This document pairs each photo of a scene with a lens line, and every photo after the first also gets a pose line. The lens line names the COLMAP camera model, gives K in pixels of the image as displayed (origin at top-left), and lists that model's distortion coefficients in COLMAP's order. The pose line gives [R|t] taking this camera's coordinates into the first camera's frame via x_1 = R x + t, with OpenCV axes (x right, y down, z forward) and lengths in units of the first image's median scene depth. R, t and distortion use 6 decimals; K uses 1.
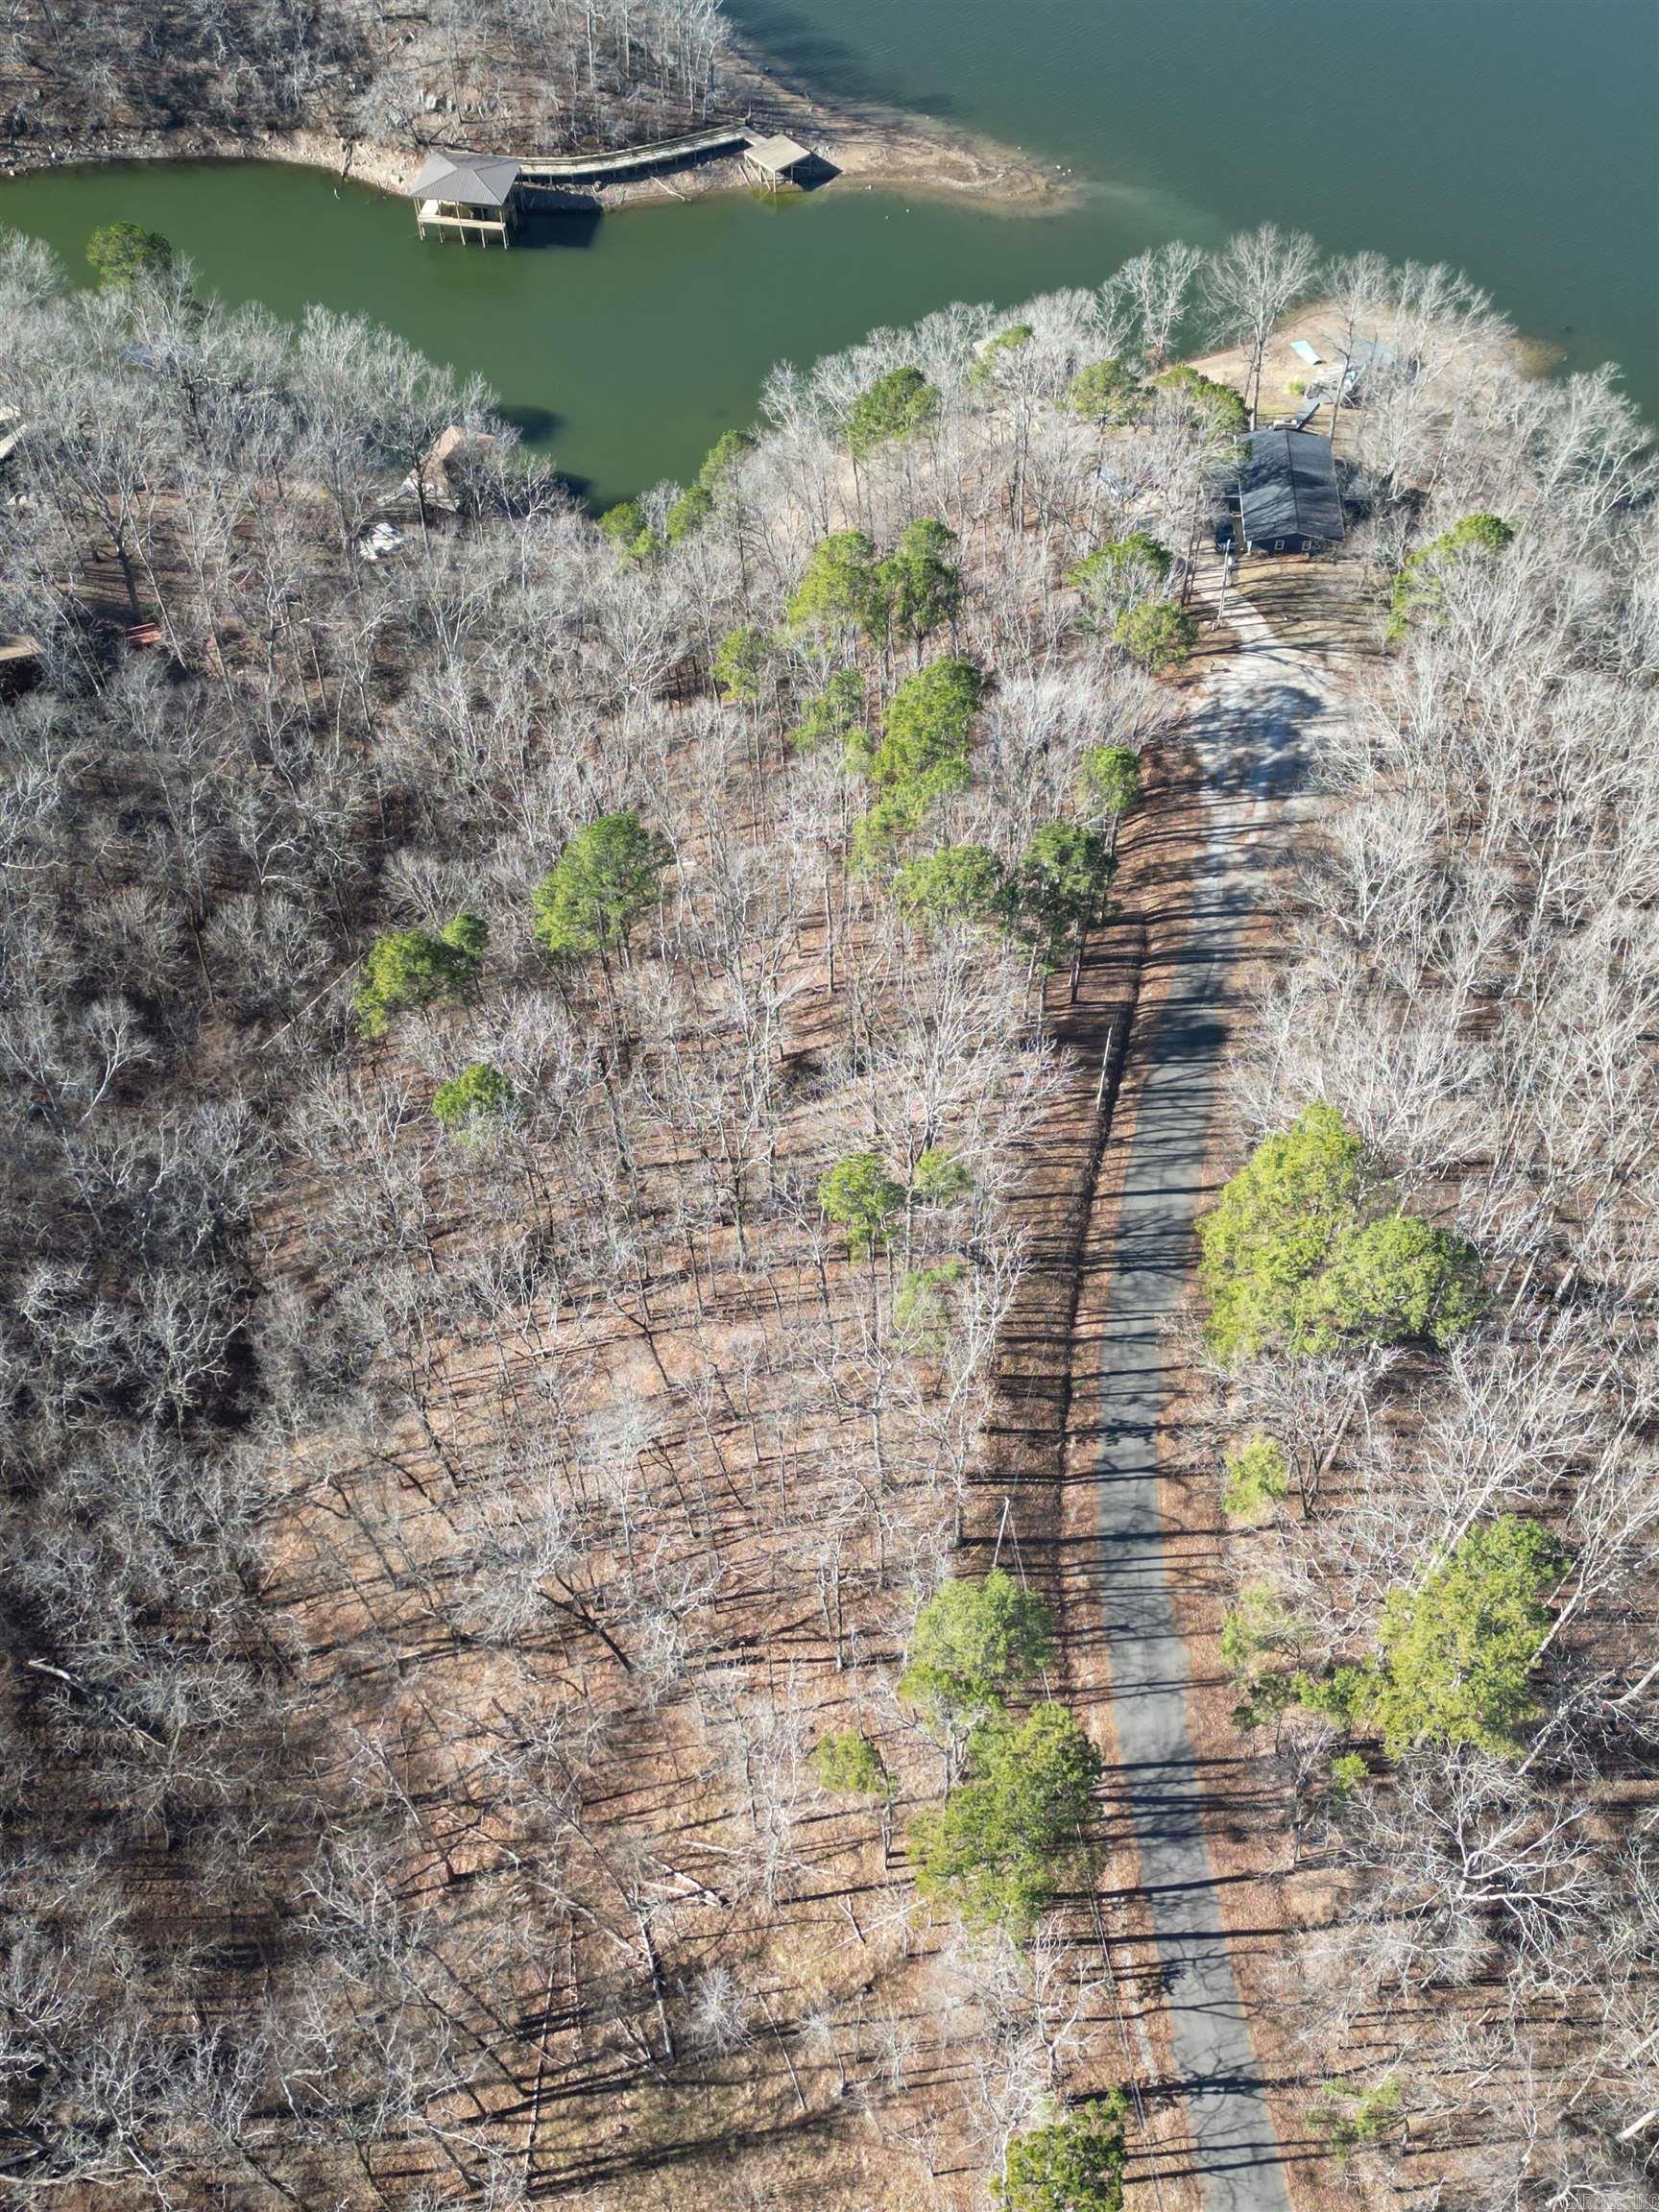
lens RADIAL K [[2037.3, 0, 829.5], [0, 2037.3, 1106.0], [0, 0, 1]] dist [0.039335, -0.011984]
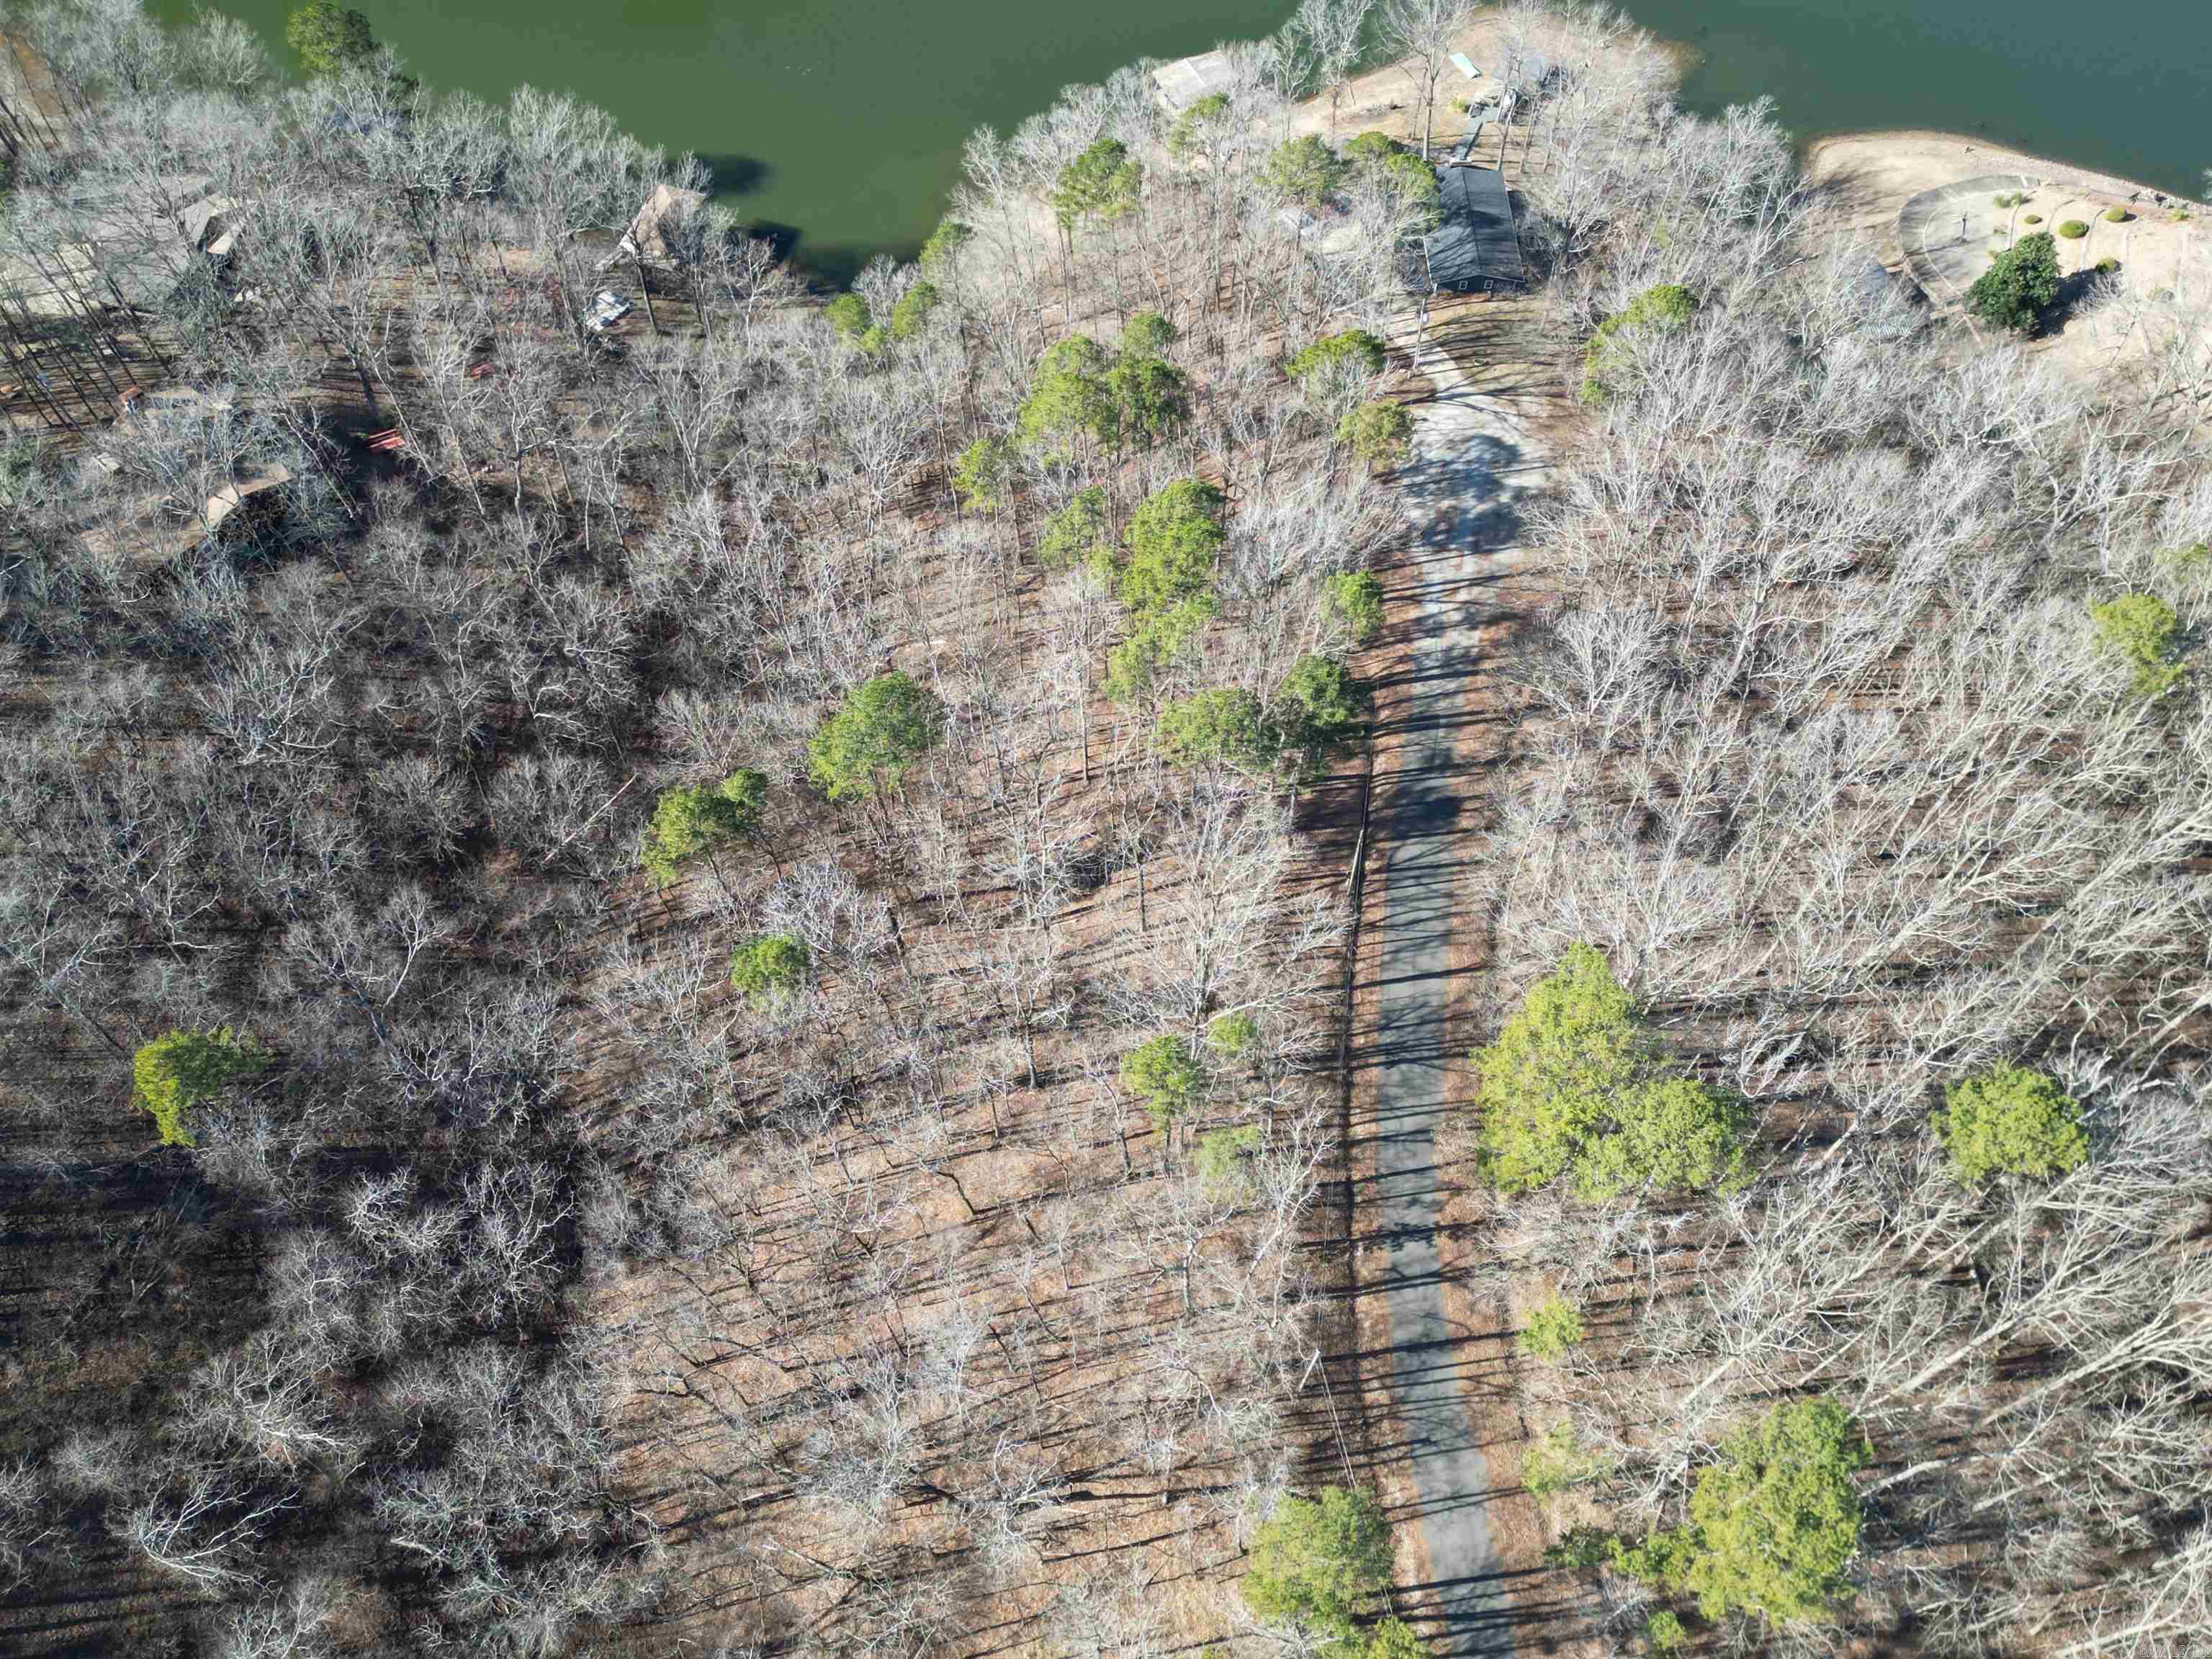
lens RADIAL K [[1786.8, 0, 1101.9], [0, 1786.8, 779.6], [0, 0, 1]] dist [0.048660, -0.018492]
pose [[0.996648, -0.065113, 0.049528, -0.043245], [0.060547, 0.994218, 0.088687, -0.160678], [-0.055016, -0.085391, 0.994827, 0.085883]]
